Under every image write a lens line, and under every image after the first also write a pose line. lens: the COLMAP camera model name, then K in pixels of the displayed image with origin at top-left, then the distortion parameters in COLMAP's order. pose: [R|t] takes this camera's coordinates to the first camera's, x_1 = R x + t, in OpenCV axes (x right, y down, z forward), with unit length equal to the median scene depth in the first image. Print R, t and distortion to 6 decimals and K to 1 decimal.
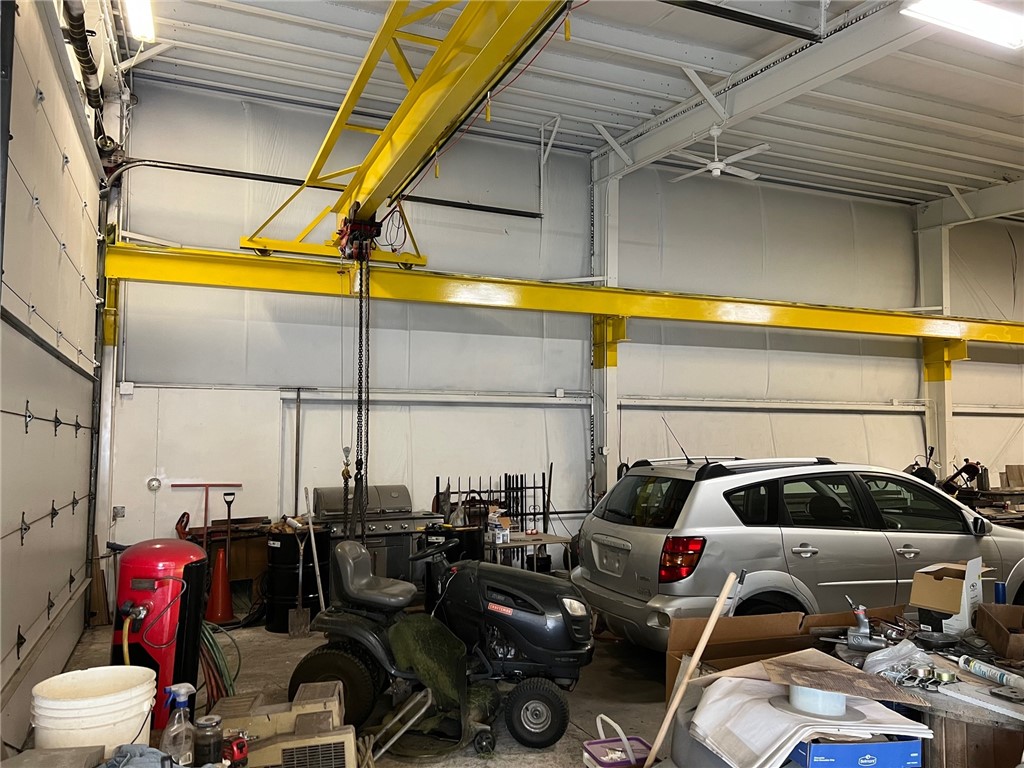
lens RADIAL K [[768.7, 0, 507.9], [0, 768.7, 389.1], [0, 0, 1]] dist [0.089072, -0.089518]
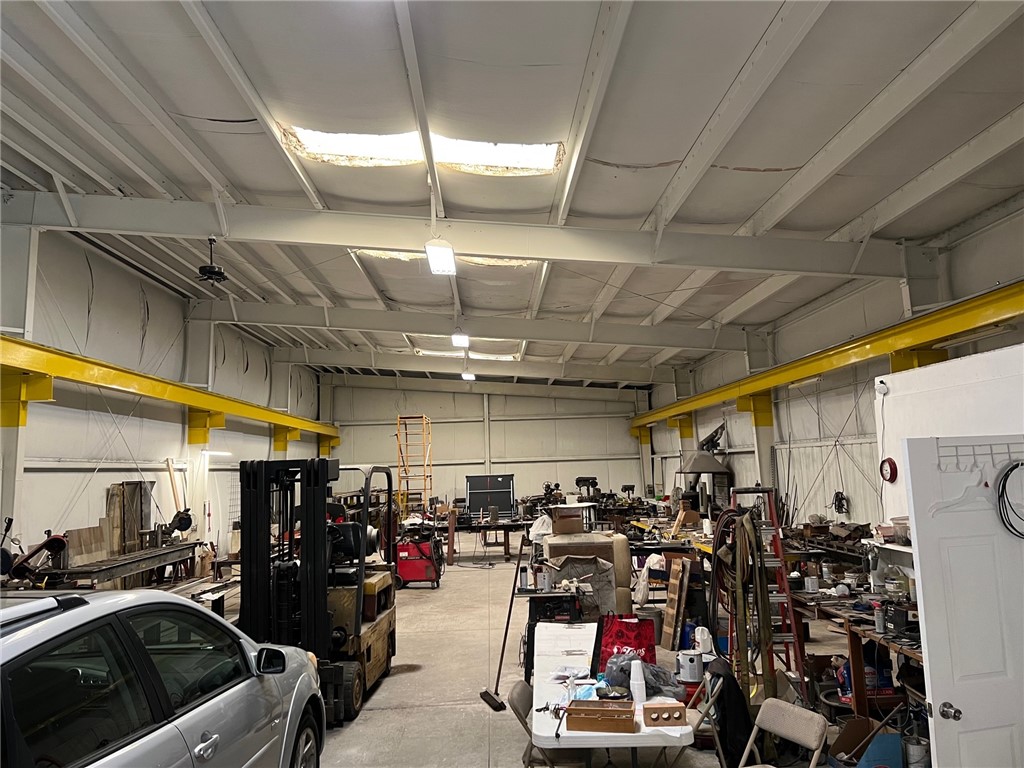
lens RADIAL K [[768.7, 0, 514.2], [0, 768.7, 388.0], [0, 0, 1]] dist [0.089072, -0.089518]
pose [[0.356258, 0.090156, 0.930028, 0.019840], [-0.041224, 0.995882, -0.080748, -0.006481], [-0.933478, -0.009572, 0.358508, 0.290753]]
